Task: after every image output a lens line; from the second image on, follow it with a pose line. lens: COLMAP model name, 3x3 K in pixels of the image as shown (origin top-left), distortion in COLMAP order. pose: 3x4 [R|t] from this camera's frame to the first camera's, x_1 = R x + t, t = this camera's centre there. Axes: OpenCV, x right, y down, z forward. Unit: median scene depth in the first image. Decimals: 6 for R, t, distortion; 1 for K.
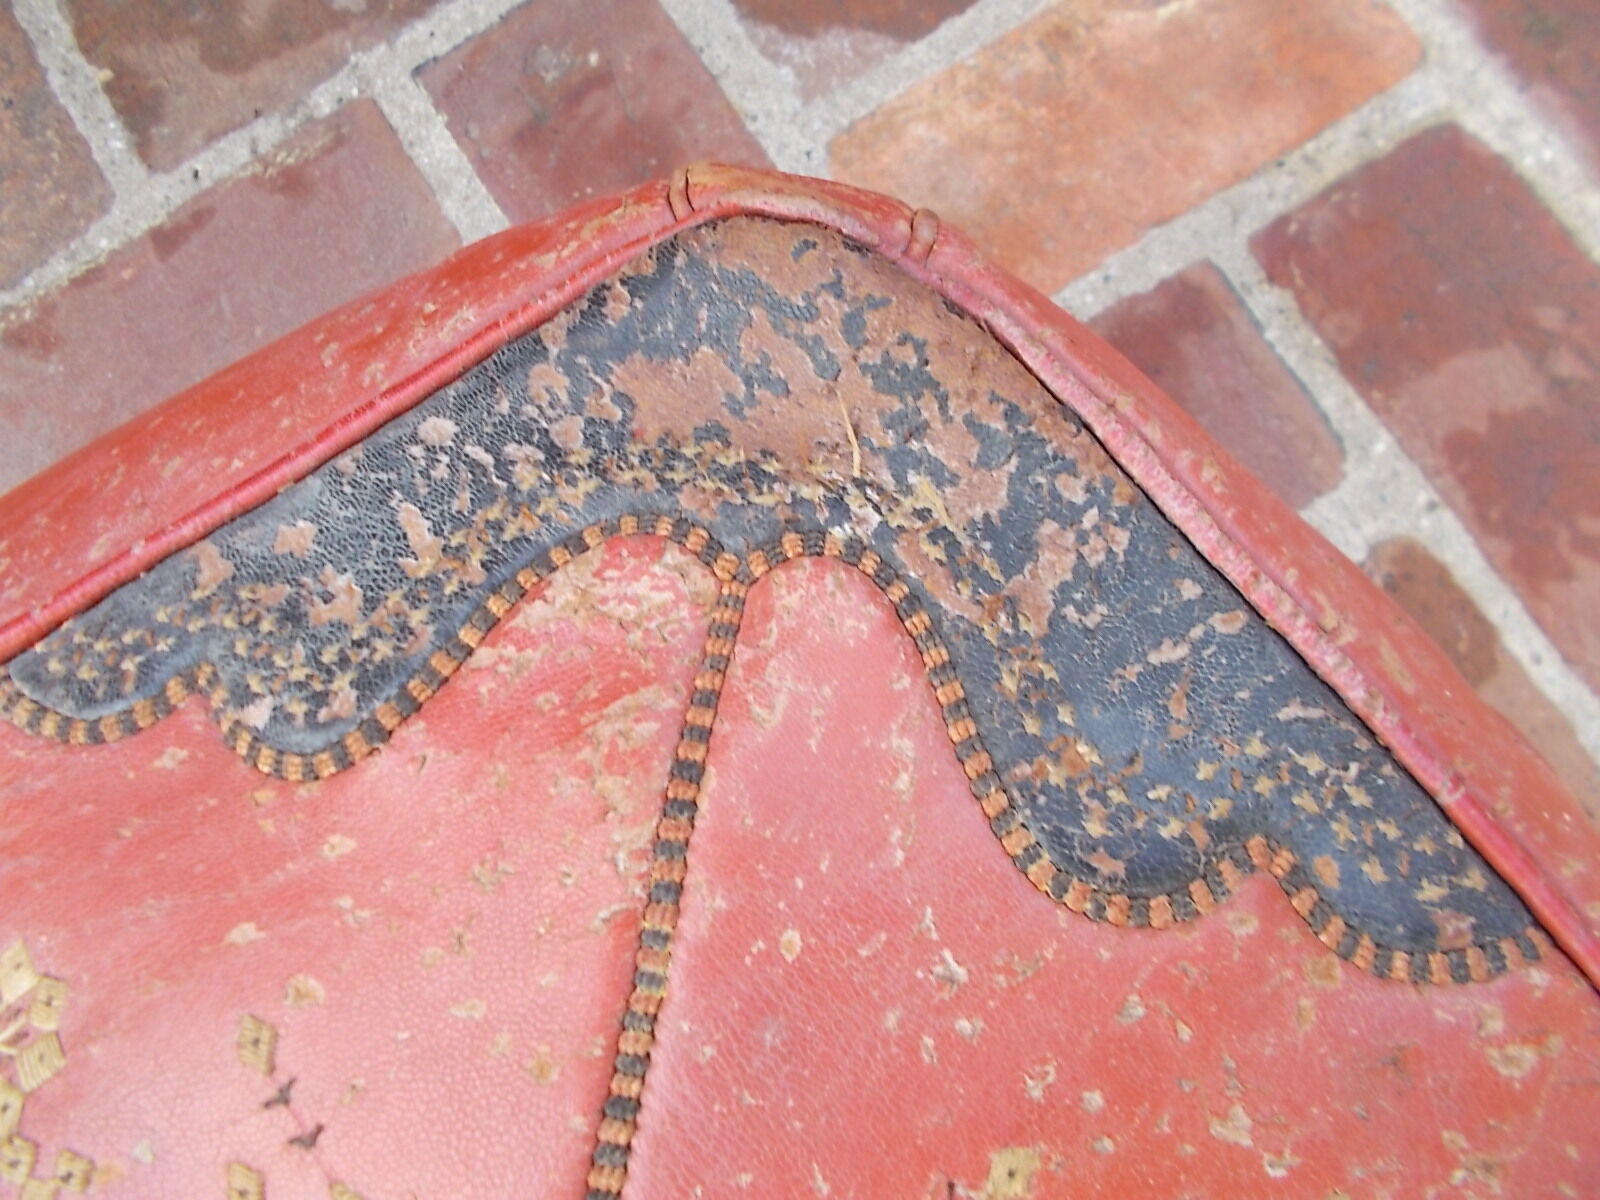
lens RADIAL K [[1212.8, 0, 787.6], [0, 1212.8, 576.0], [0, 0, 1]] dist [0.003431, -0.010080]
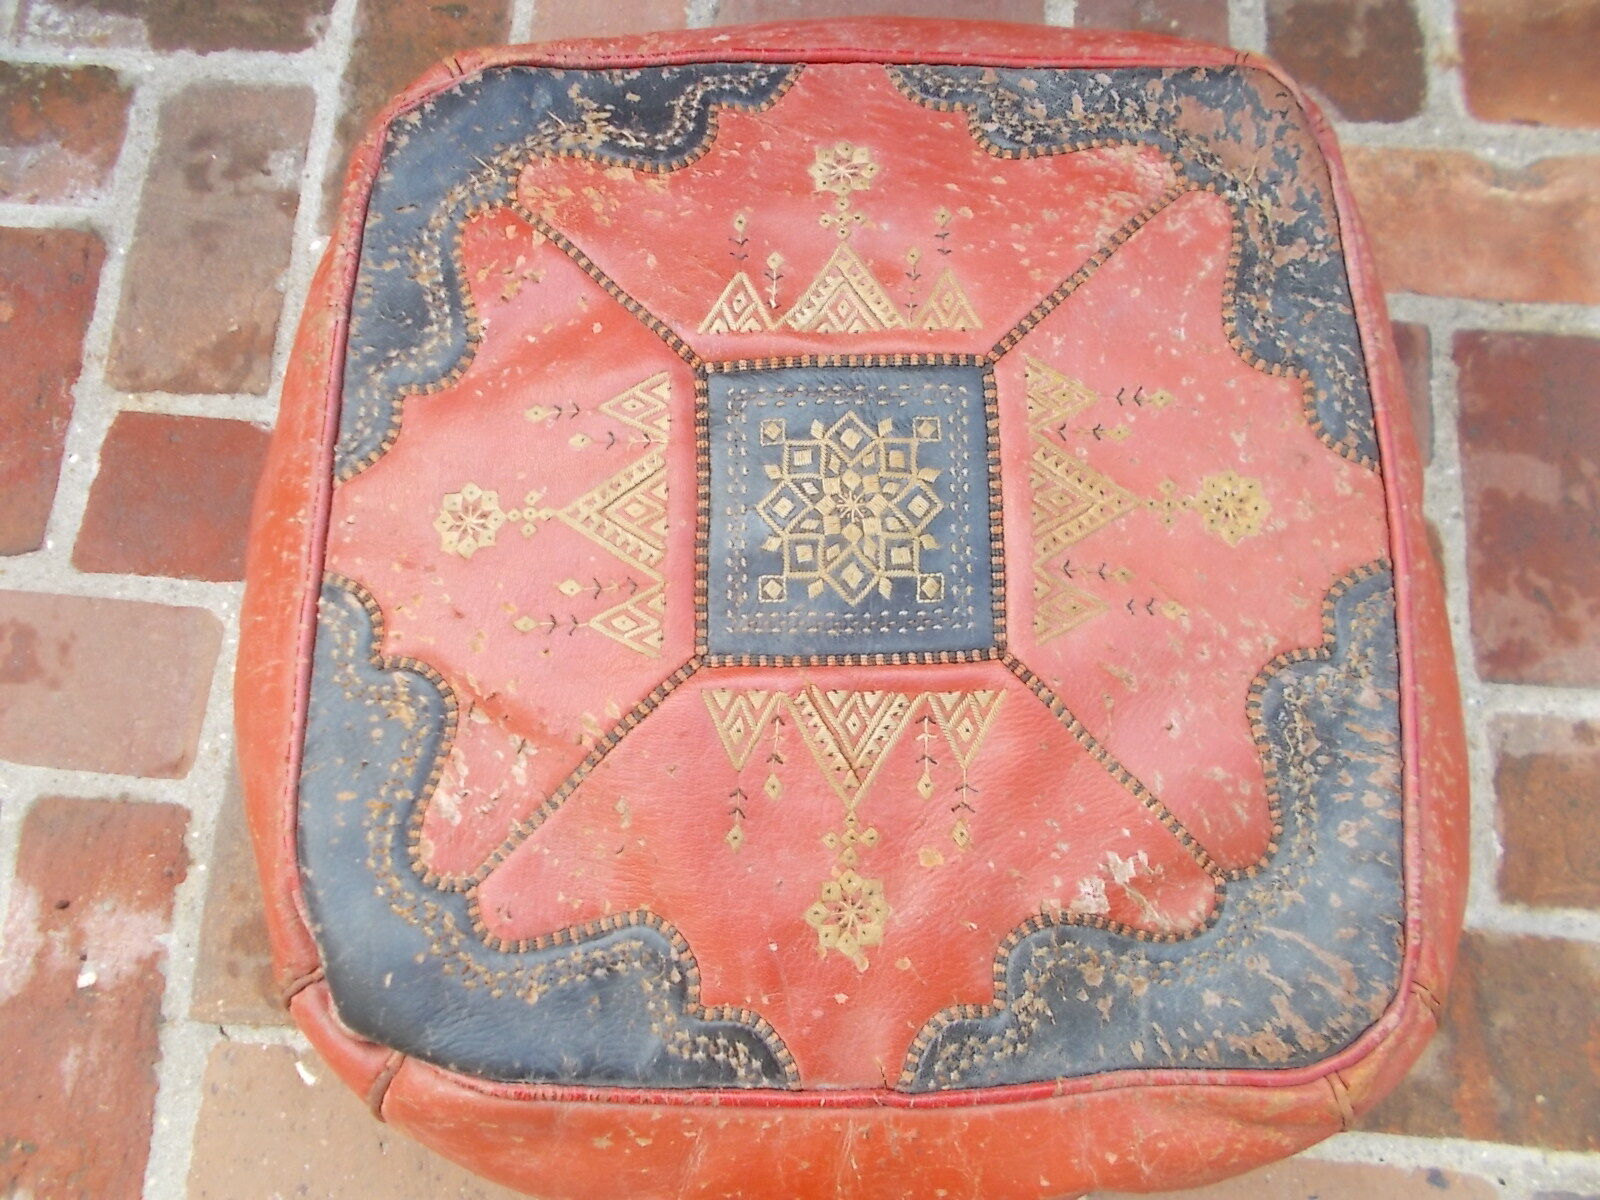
lens RADIAL K [[1212.8, 0, 797.7], [0, 1212.8, 590.7], [0, 0, 1]] dist [0.003431, -0.010080]
pose [[0.815430, 0.573026, -0.081950, -0.008002], [-0.573676, 0.818891, 0.017733, 1.051922], [0.077270, 0.032553, 0.996479, -1.452561]]
